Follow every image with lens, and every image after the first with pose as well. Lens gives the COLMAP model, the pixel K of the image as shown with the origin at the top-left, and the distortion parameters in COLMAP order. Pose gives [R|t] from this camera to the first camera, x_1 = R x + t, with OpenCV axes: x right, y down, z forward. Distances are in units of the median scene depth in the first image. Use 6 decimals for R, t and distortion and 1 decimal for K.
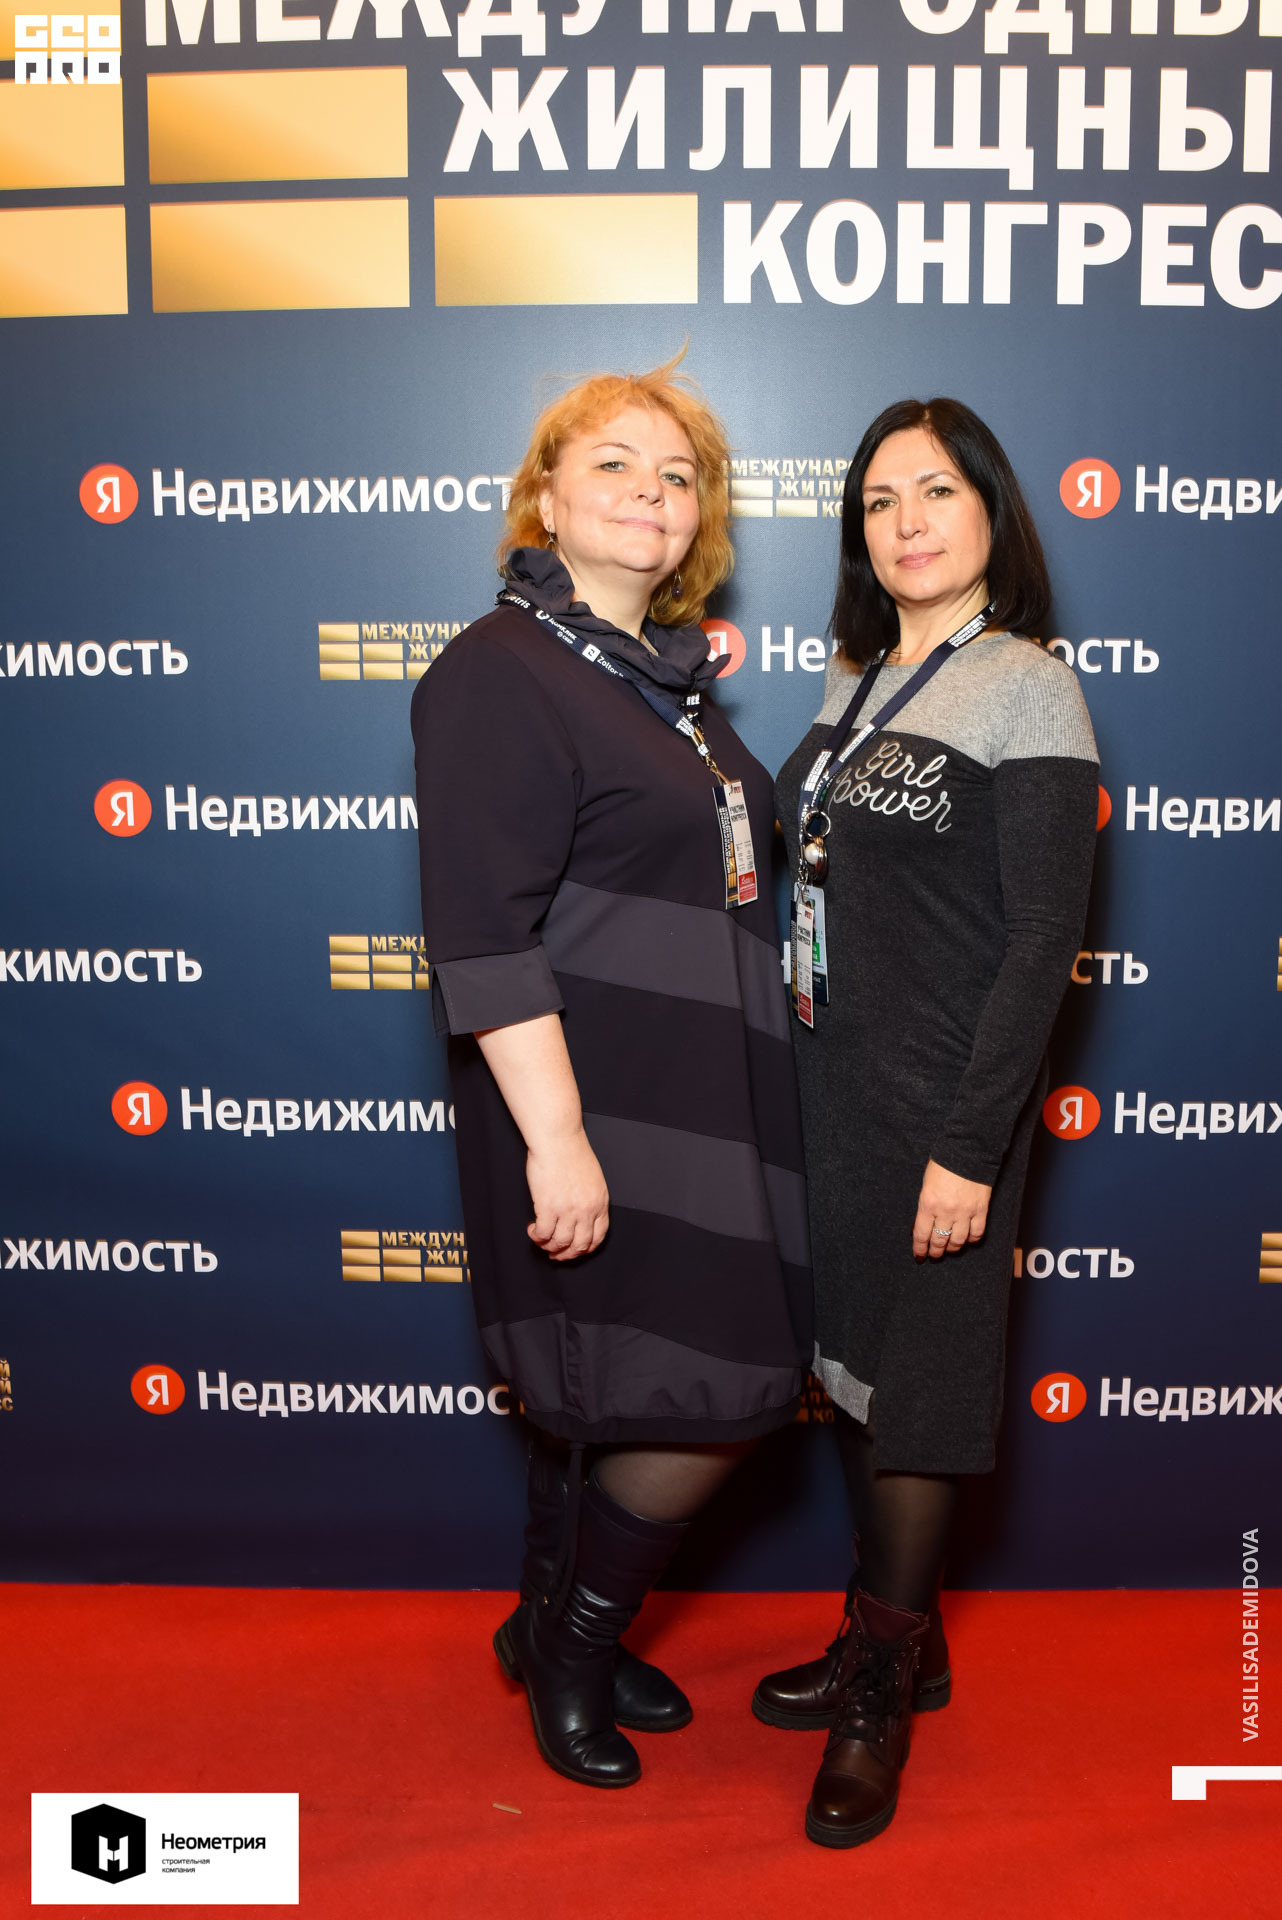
lens RADIAL K [[1911.9, 0, 641.0], [0, 1911.9, 960.0], [0, 0, 1]] dist [-0.127086, 0.052196]
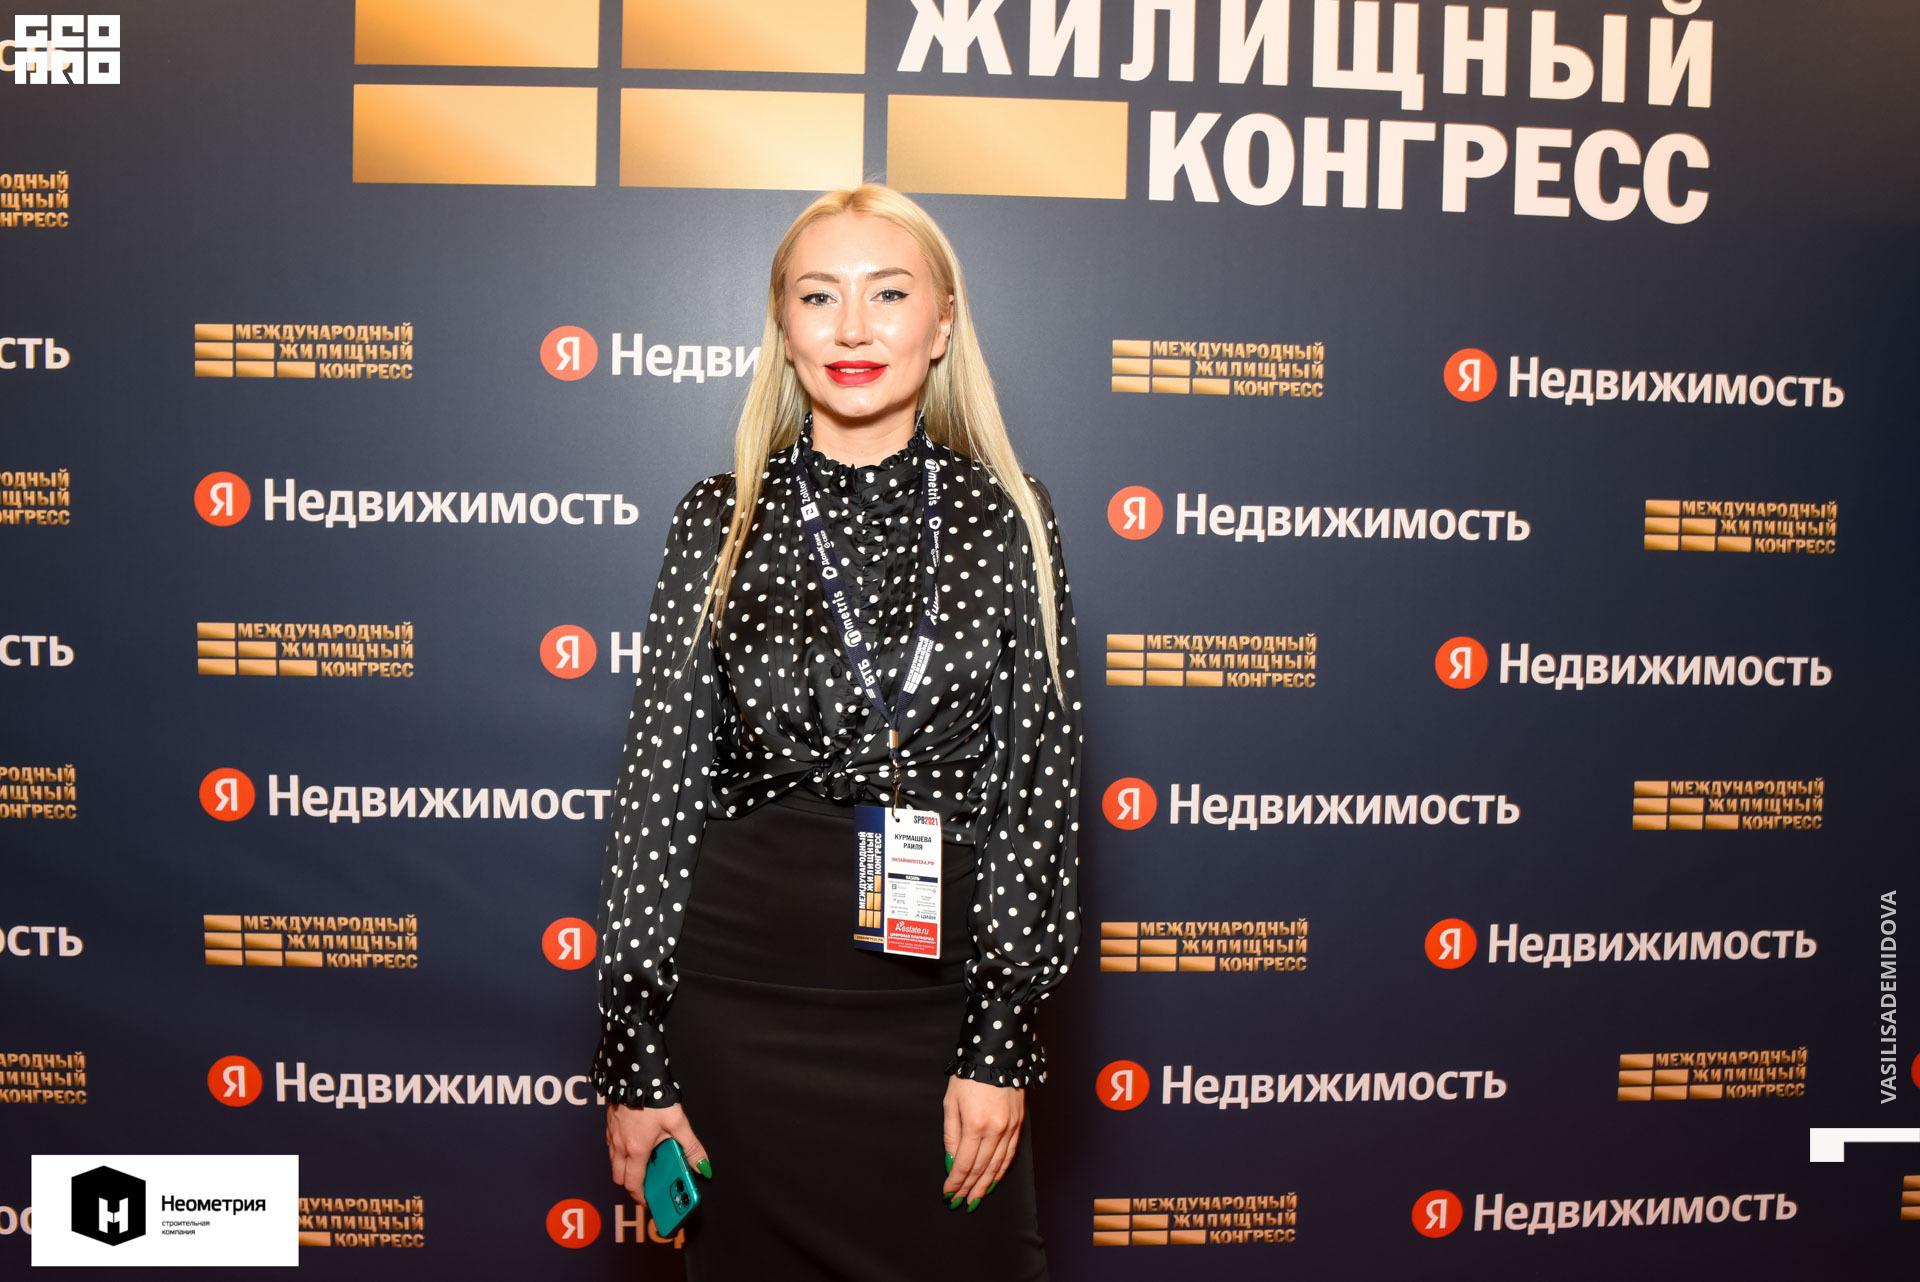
lens RADIAL K [[1911.9, 0, 939.7], [0, 1911.9, 643.4], [0, 0, 1]] dist [-0.127086, 0.052196]
pose [[0.995359, 0.013182, 0.095328, -0.181614], [-0.003165, 0.994522, -0.104483, 0.025658], [-0.096184, 0.103696, 0.989947, -0.059669]]
